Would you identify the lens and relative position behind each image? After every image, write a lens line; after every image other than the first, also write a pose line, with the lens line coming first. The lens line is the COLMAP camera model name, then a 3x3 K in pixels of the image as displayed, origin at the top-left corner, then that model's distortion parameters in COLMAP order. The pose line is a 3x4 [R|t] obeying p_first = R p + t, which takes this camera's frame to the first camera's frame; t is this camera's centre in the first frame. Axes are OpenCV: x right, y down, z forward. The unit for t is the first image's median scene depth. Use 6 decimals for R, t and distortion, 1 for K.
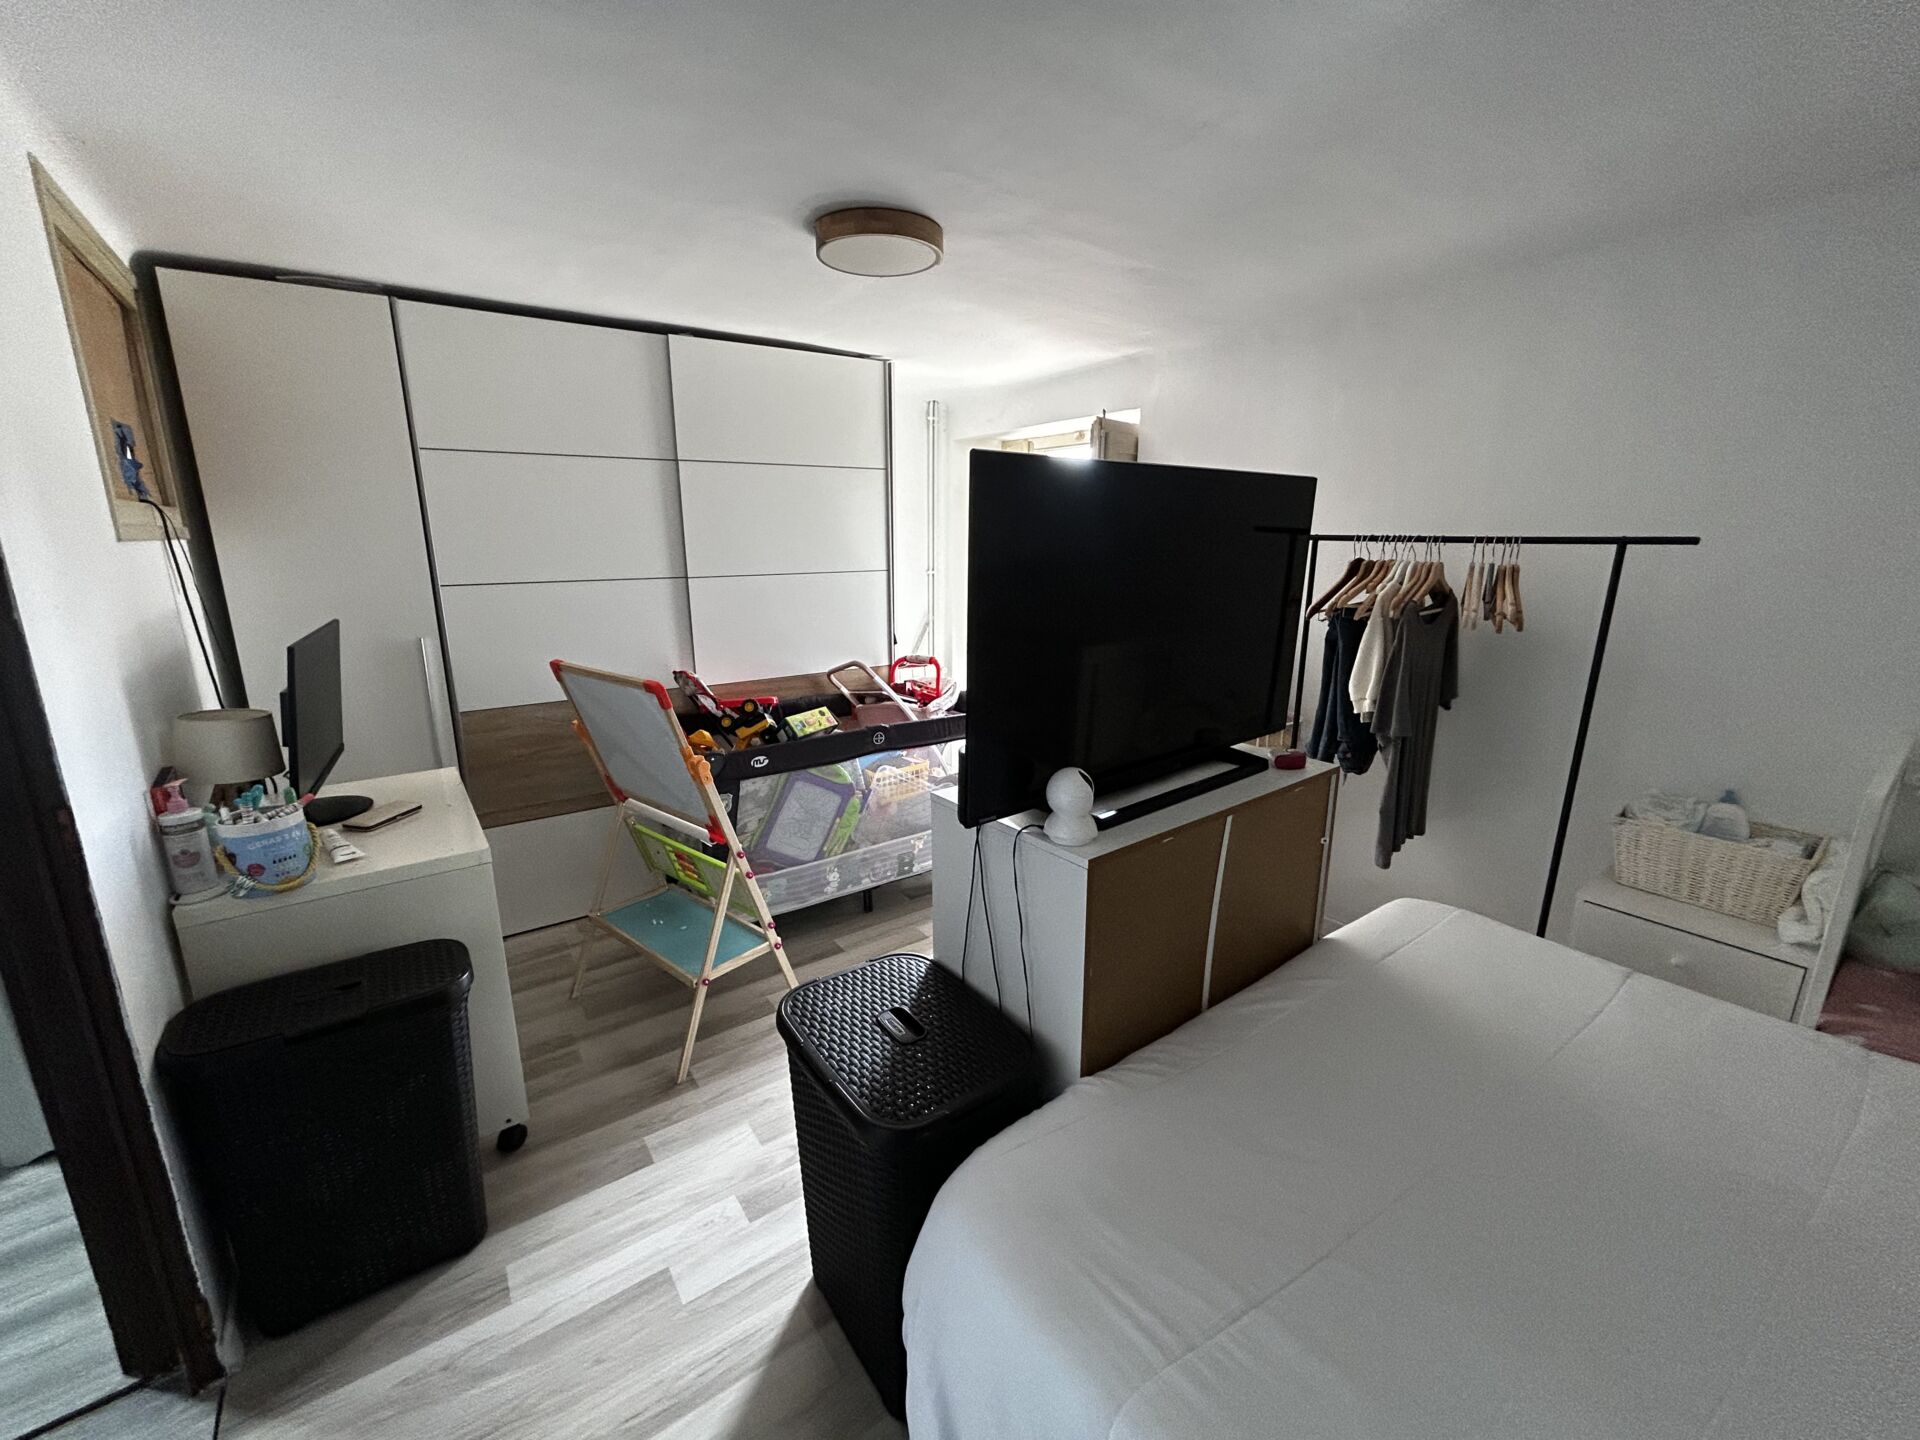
lens RADIAL K [[777.5, 0, 958.9], [0, 777.5, 716.6], [0, 0, 1]] dist [-0.000714, 0.001029]
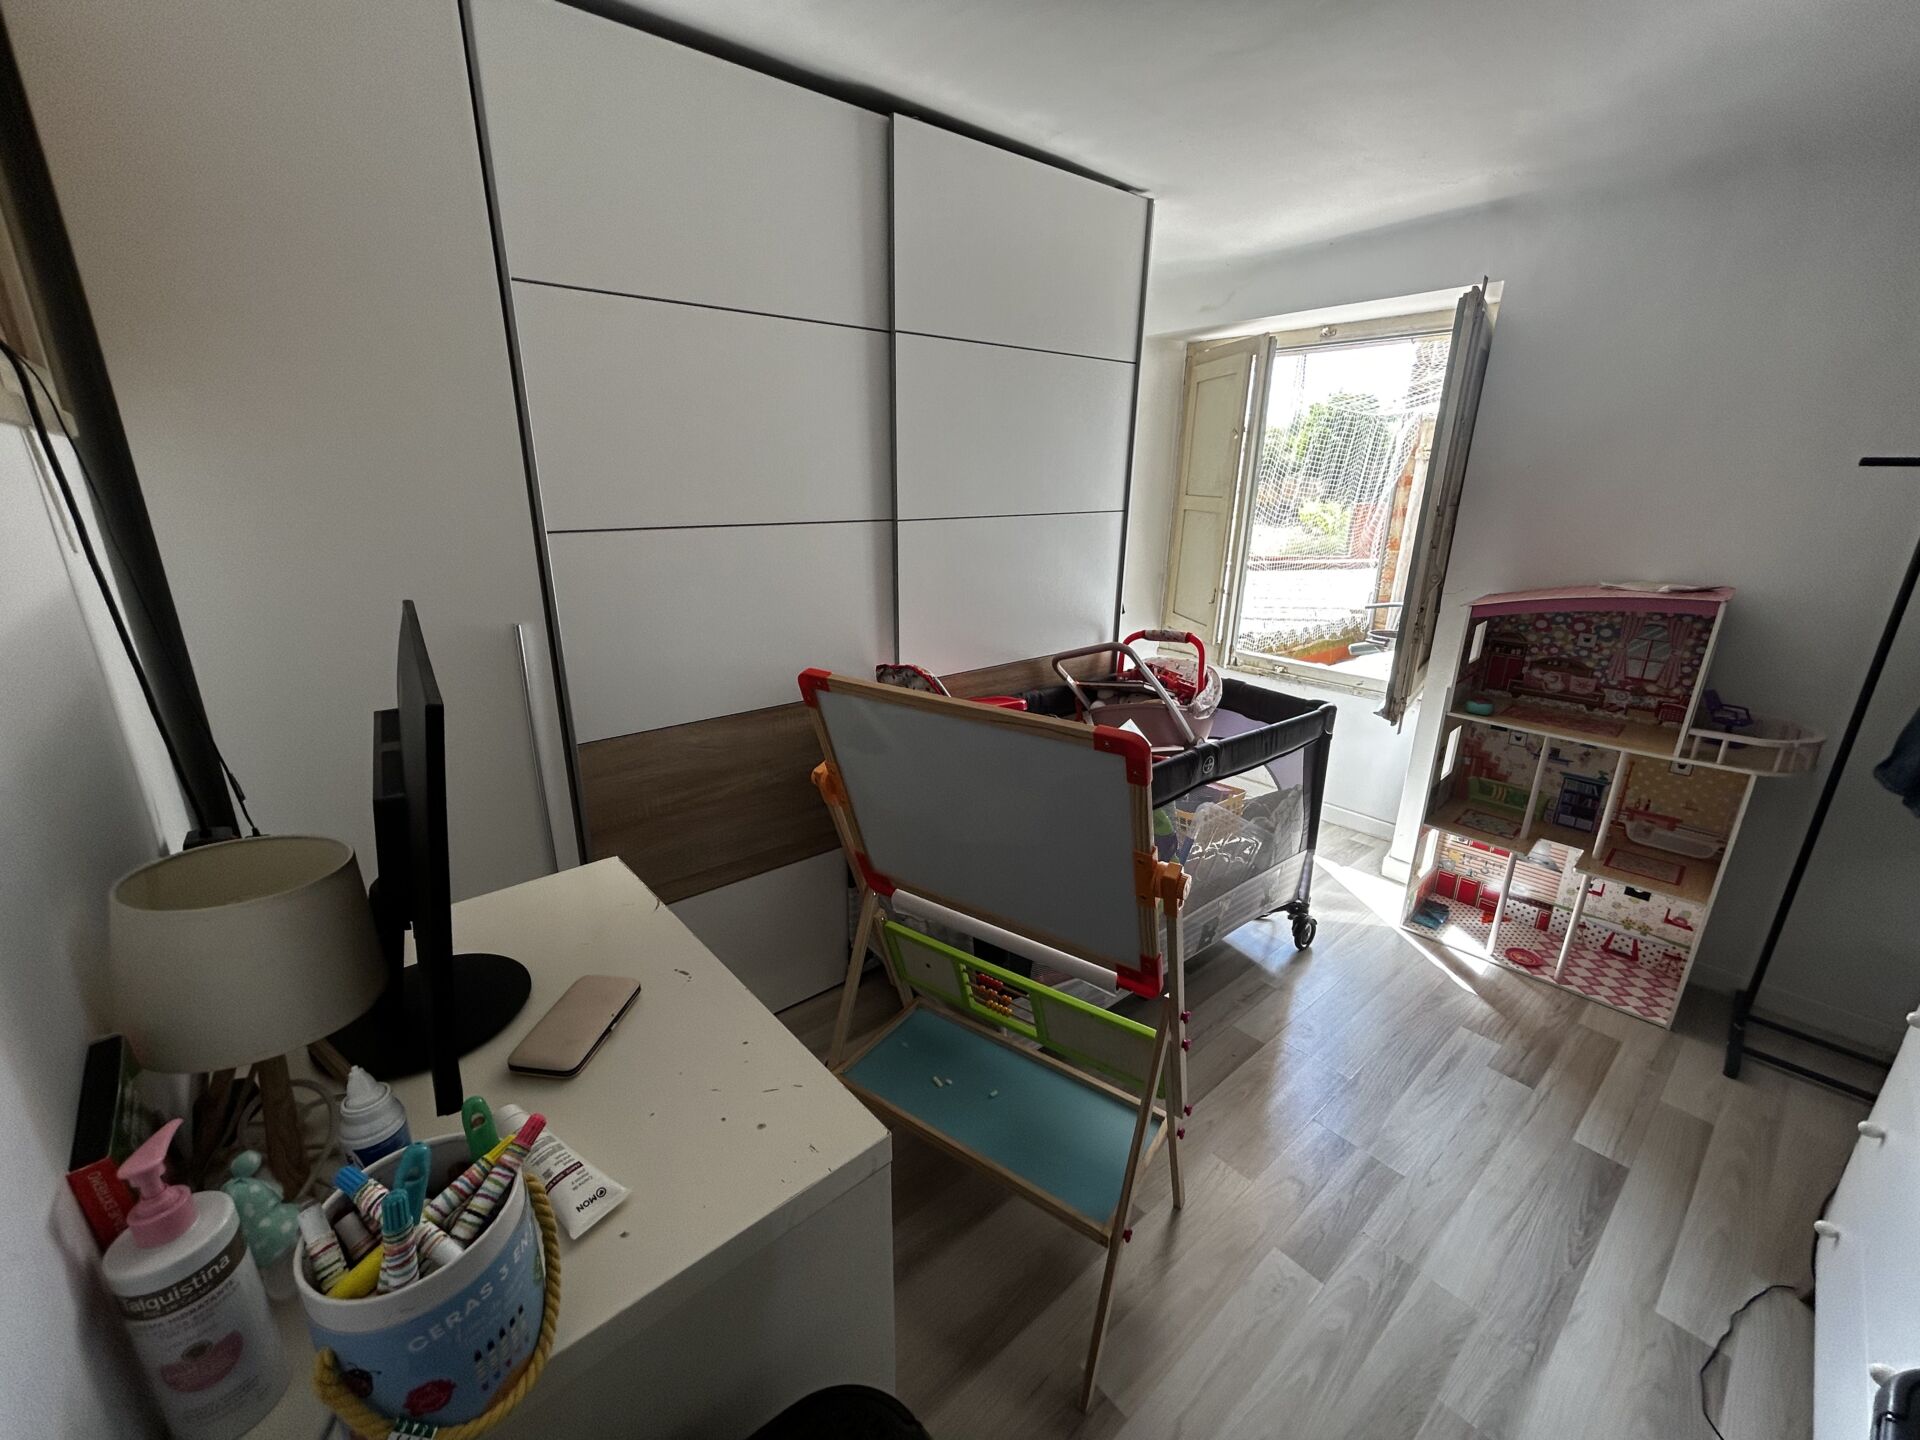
lens RADIAL K [[773.5, 0, 949.0], [0, 773.5, 713.8], [0, 0, 1]] dist [-0.001110, 0.000212]
pose [[0.996935, -0.017195, 0.076327, -0.414693], [0.012236, 0.997813, 0.064964, -0.067114], [-0.077277, -0.063831, 0.994964, 0.395964]]
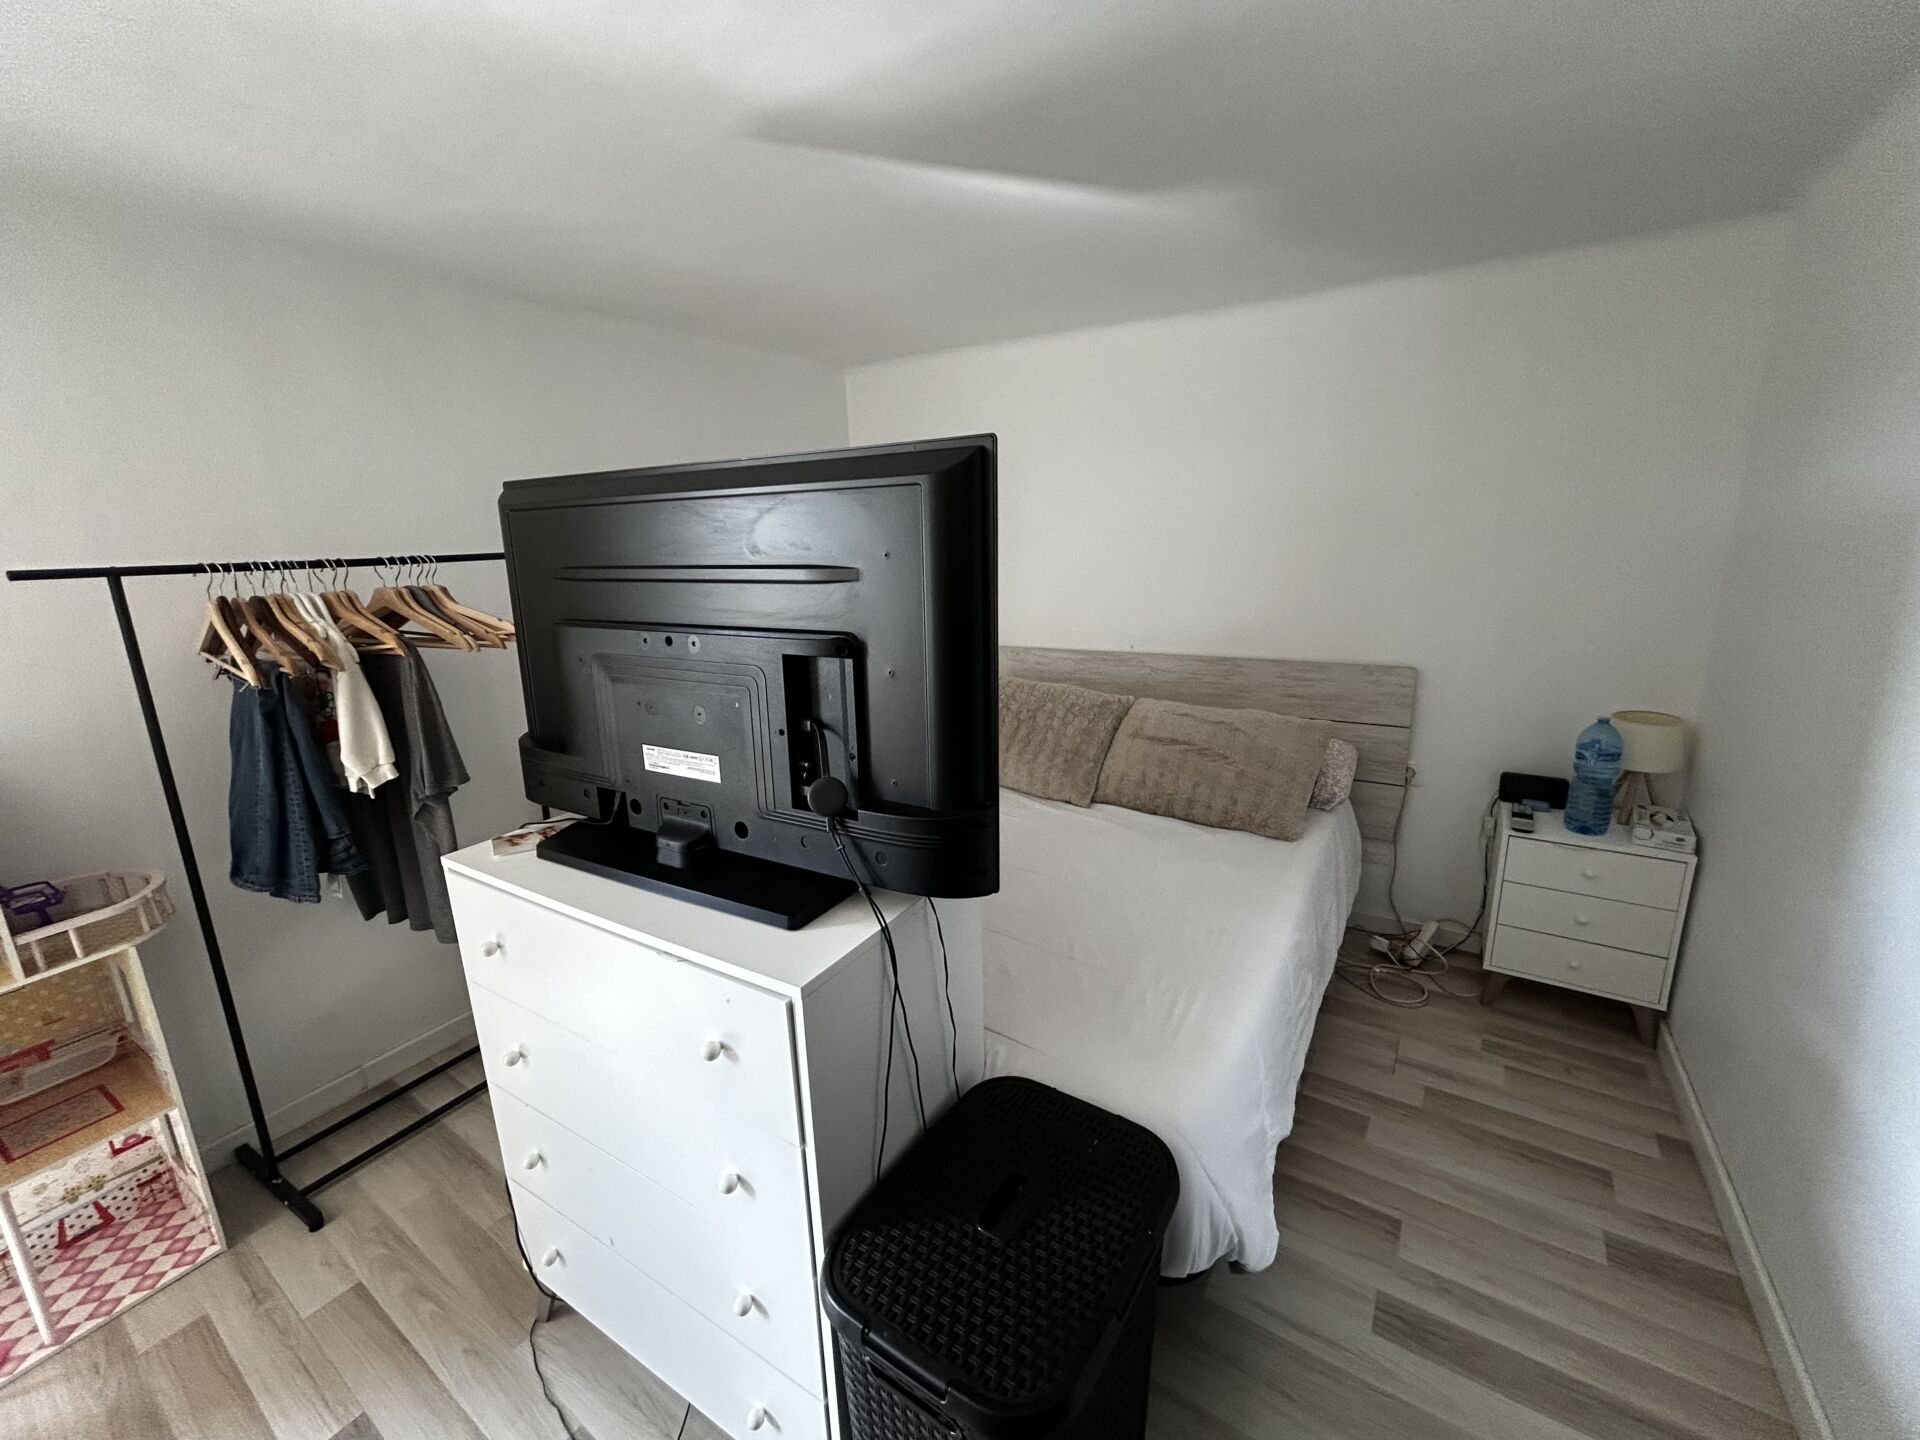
lens RADIAL K [[773.5, 0, 949.0], [0, 773.5, 713.8], [0, 0, 1]] dist [-0.001110, 0.000212]
pose [[-0.353994, -0.202657, 0.913027, -0.332566], [0.249987, 0.920217, 0.301177, -0.143421], [-0.901218, 0.334860, -0.275089, 0.600798]]
